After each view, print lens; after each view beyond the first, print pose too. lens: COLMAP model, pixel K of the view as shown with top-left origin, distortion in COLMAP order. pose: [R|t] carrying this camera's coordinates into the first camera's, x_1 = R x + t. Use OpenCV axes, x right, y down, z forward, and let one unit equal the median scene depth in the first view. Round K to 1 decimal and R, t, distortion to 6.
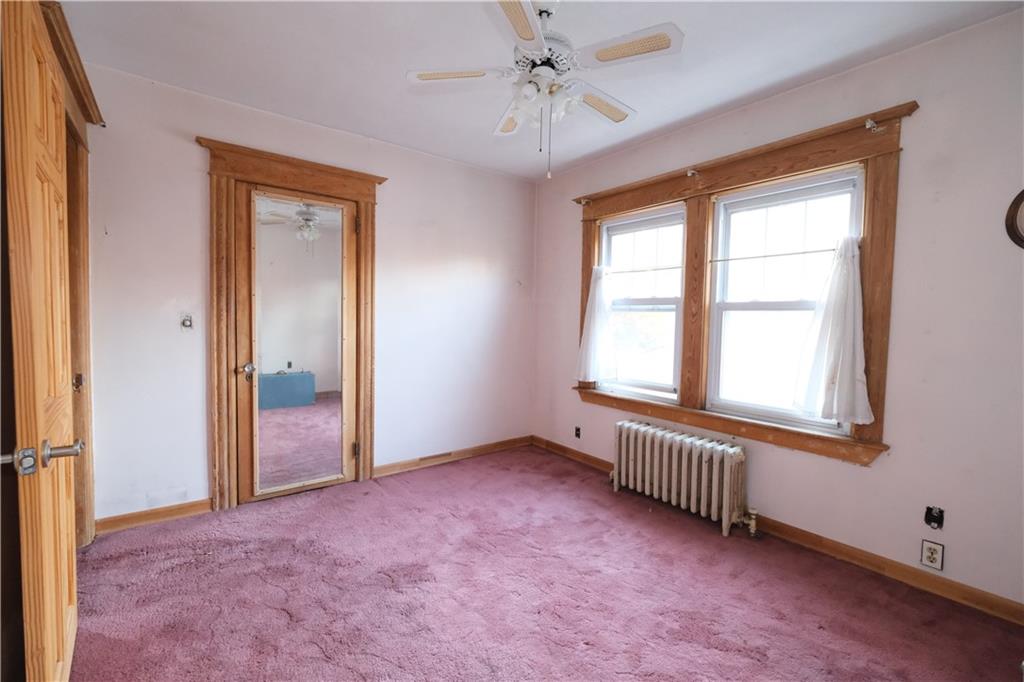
lens RADIAL K [[438.2, 0, 507.0], [0, 438.2, 341.0], [0, 0, 1]] dist [-0.001123, -0.000265]
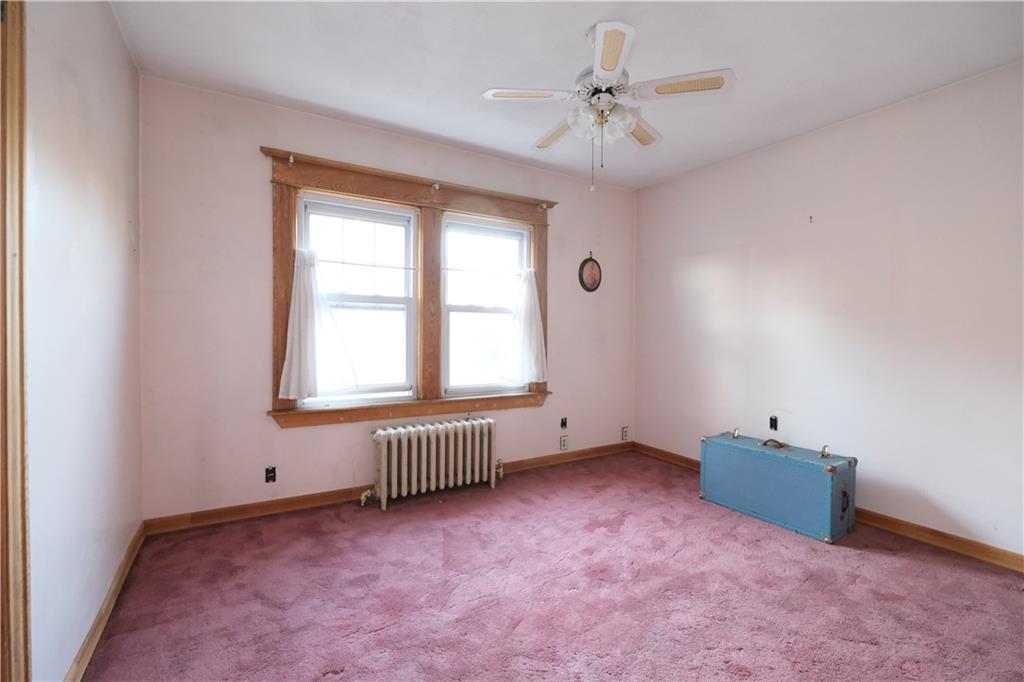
lens RADIAL K [[438.2, 0, 509.2], [0, 438.2, 343.1], [0, 0, 1]] dist [-0.001123, -0.000265]
pose [[0.117556, -0.036343, 0.992401, -0.639910], [0.047516, 0.998391, 0.030934, -0.012604], [-0.991929, 0.043518, 0.119094, 0.668867]]
